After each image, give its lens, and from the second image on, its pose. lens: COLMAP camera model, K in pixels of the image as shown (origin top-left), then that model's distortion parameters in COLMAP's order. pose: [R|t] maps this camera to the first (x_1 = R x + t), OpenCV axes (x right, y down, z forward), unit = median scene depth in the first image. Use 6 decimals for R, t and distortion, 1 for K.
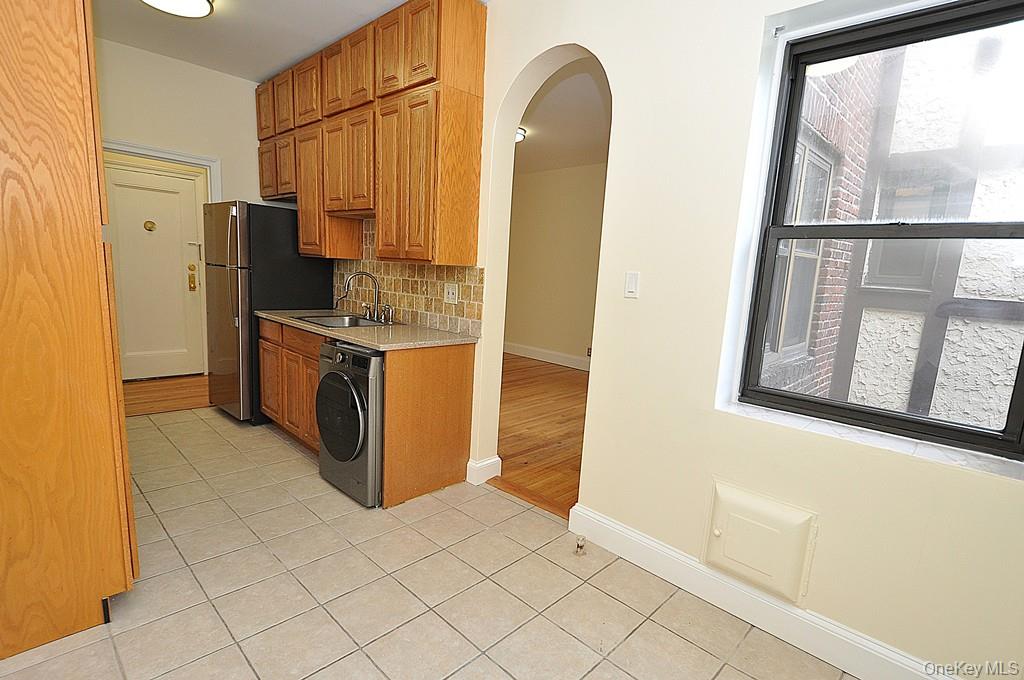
lens RADIAL K [[503.0, 0, 510.5], [0, 503.0, 355.1], [0, 0, 1]] dist [0.002400, 0.000190]
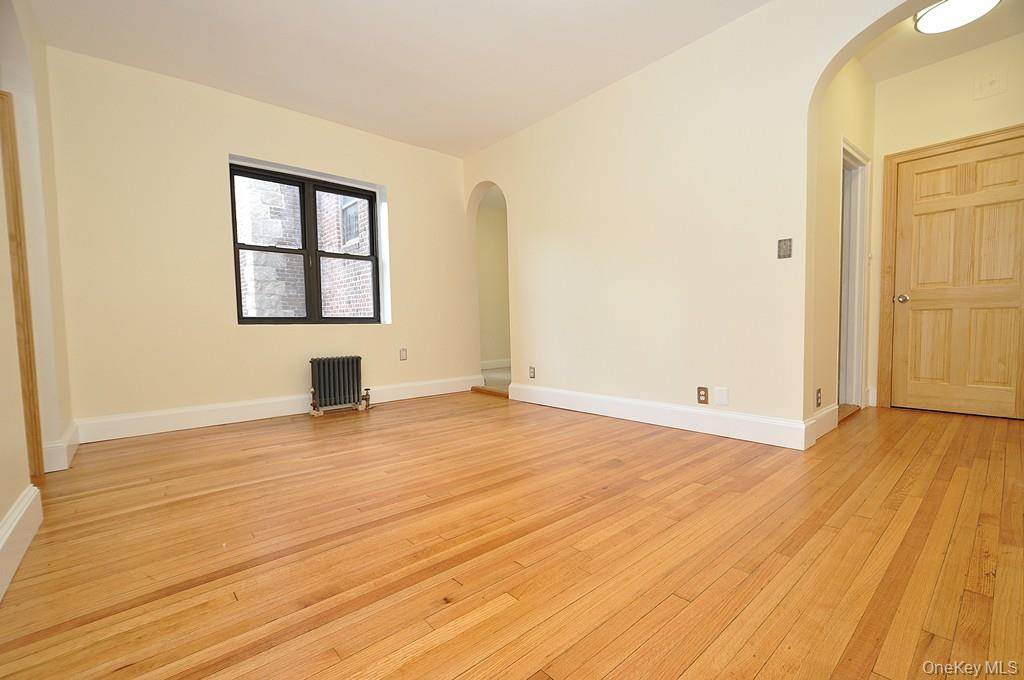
lens RADIAL K [[445.9, 0, 509.6], [0, 445.9, 352.9], [0, 0, 1]] dist [0.001984, -0.000245]
pose [[-0.996447, -0.036102, 0.076091, -0.124958], [-0.016750, 0.970369, 0.241046, -0.238133], [-0.082539, 0.238915, -0.967526, 2.195150]]
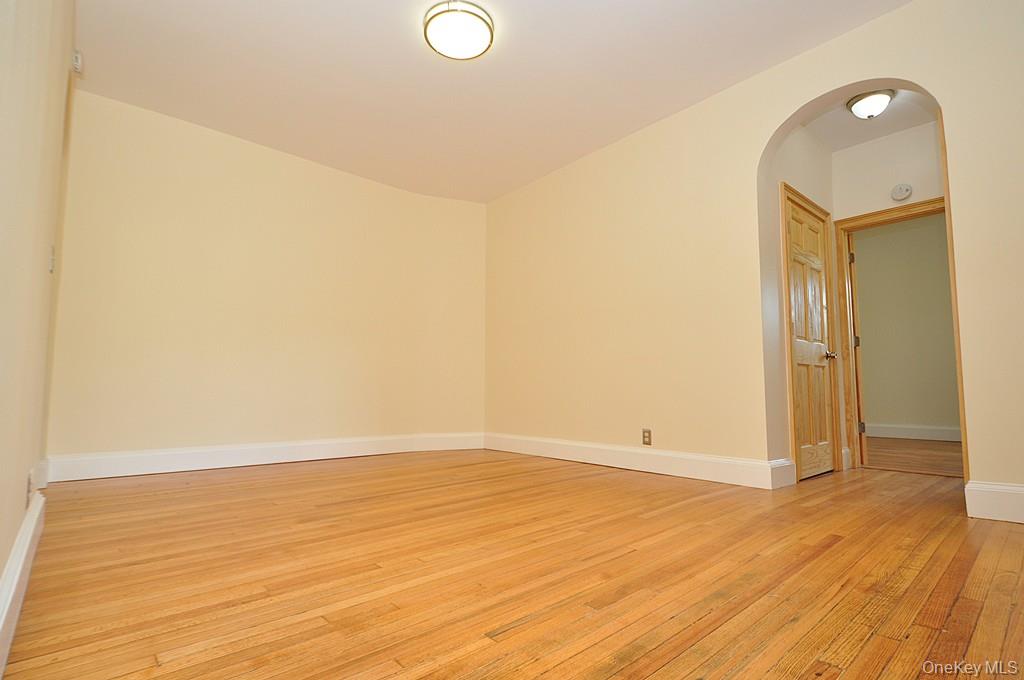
lens RADIAL K [[488.5, 0, 512.8], [0, 488.5, 354.0], [0, 0, 1]] dist [0.004313, -0.000640]
pose [[0.995699, -0.061346, -0.069421, 0.096325], [0.042260, 0.967601, -0.248924, 0.067694], [0.082442, 0.244920, 0.966032, 0.822218]]
